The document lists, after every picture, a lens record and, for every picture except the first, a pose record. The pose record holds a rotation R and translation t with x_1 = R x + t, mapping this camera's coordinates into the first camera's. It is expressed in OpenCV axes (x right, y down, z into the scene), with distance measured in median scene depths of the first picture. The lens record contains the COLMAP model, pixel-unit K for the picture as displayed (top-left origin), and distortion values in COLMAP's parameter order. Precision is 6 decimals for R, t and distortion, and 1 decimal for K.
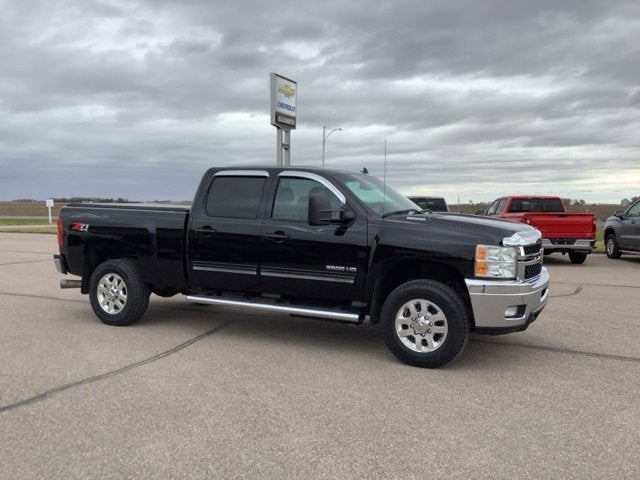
lens RADIAL K [[582.1, 0, 320.0], [0, 582.1, 240.0], [0, 0, 1]] dist [0.112788, -0.233566]
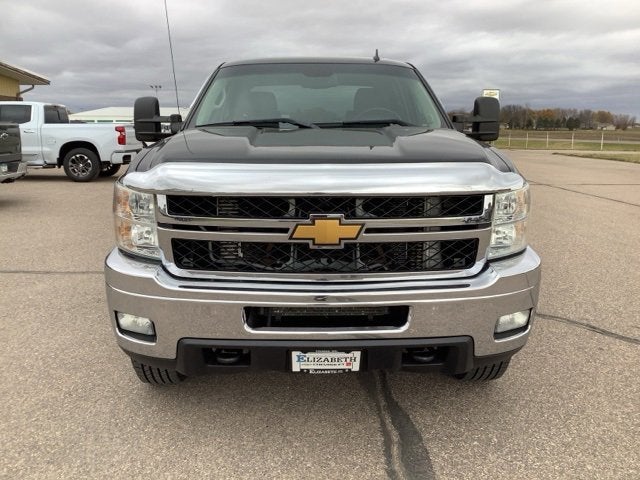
lens RADIAL K [[582.1, 0, 320.0], [0, 582.1, 240.0], [0, 0, 1]] dist [0.112788, -0.233566]
pose [[0.466957, 0.164794, -0.868789, 0.715505], [-0.057904, 0.986071, 0.155918, -0.028452], [0.882382, -0.022501, 0.469995, 0.801625]]
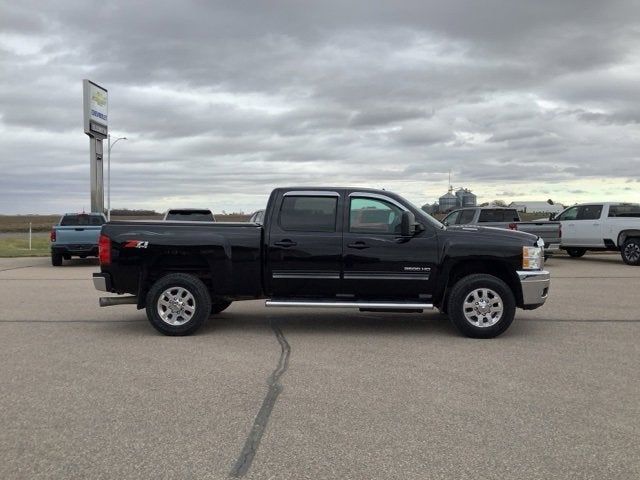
lens RADIAL K [[582.1, 0, 320.0], [0, 582.1, 240.0], [0, 0, 1]] dist [0.112788, -0.233566]
pose [[0.911576, -0.028433, 0.410147, -0.668722], [0.035939, 0.999298, -0.010601, -0.008517], [-0.409558, 0.024404, 0.911958, -0.081099]]
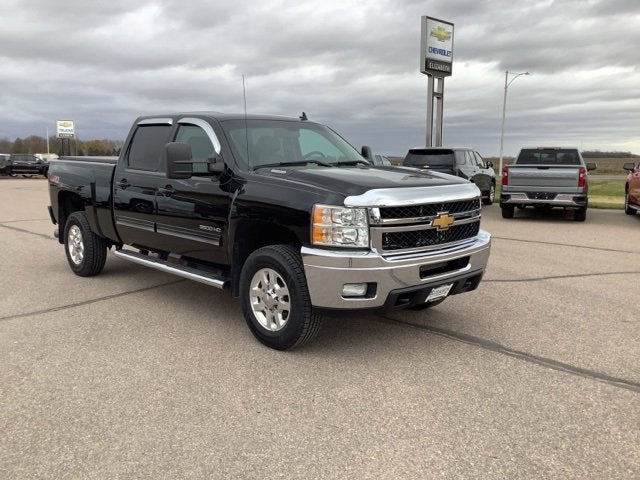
lens RADIAL K [[582.1, 0, 320.0], [0, 582.1, 240.0], [0, 0, 1]] dist [0.112788, -0.233566]
pose [[0.939817, 0.041613, -0.339135, 0.479627], [-0.015889, 0.996805, 0.078278, -0.004869], [0.341309, -0.068179, 0.937475, 0.228159]]
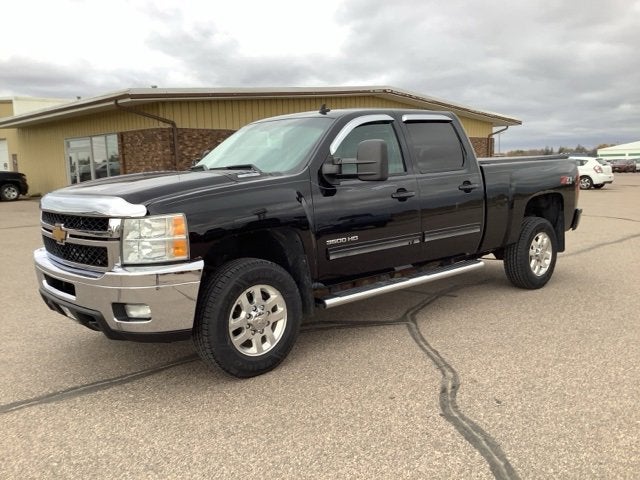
lens RADIAL K [[582.1, 0, 320.0], [0, 582.1, 240.0], [0, 0, 1]] dist [0.112788, -0.233566]
pose [[-0.372075, 0.120410, -0.920360, 0.893047], [-0.040275, 0.988522, 0.145610, -0.078126], [0.927329, 0.091245, -0.362954, 1.520734]]
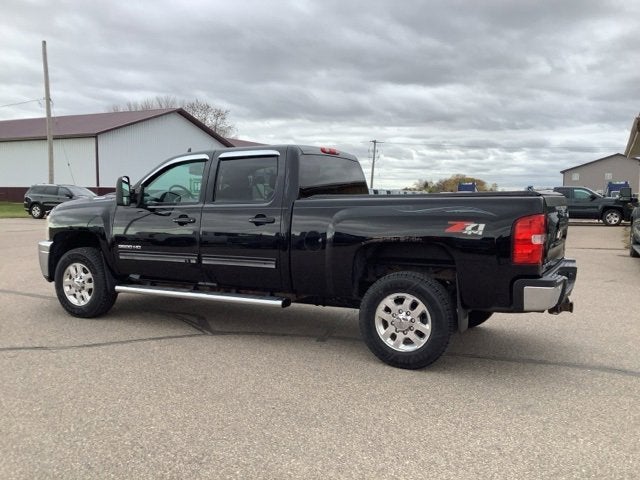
lens RADIAL K [[573.2, 0, 310.9], [0, 573.2, 241.1], [0, 0, 1]] dist [0.133780, -0.224164]
pose [[-0.999227, -0.018376, 0.034748, -0.178564], [-0.013180, 0.989452, 0.144262, -0.136150], [-0.037032, 0.143693, -0.988929, 2.303252]]
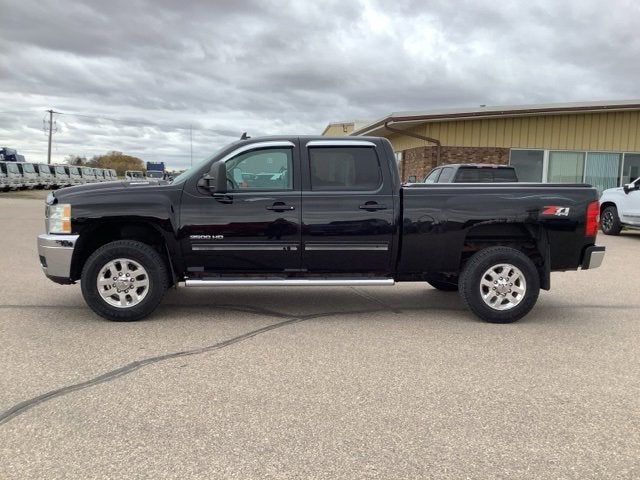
lens RADIAL K [[580.0, 0, 318.9], [0, 580.0, 234.0], [0, 0, 1]] dist [0.104250, -0.211306]
pose [[-0.851780, 0.021305, -0.523467, 0.540412], [-0.063988, 0.987462, 0.144309, -0.128593], [0.519978, 0.156415, -0.839736, 2.197861]]
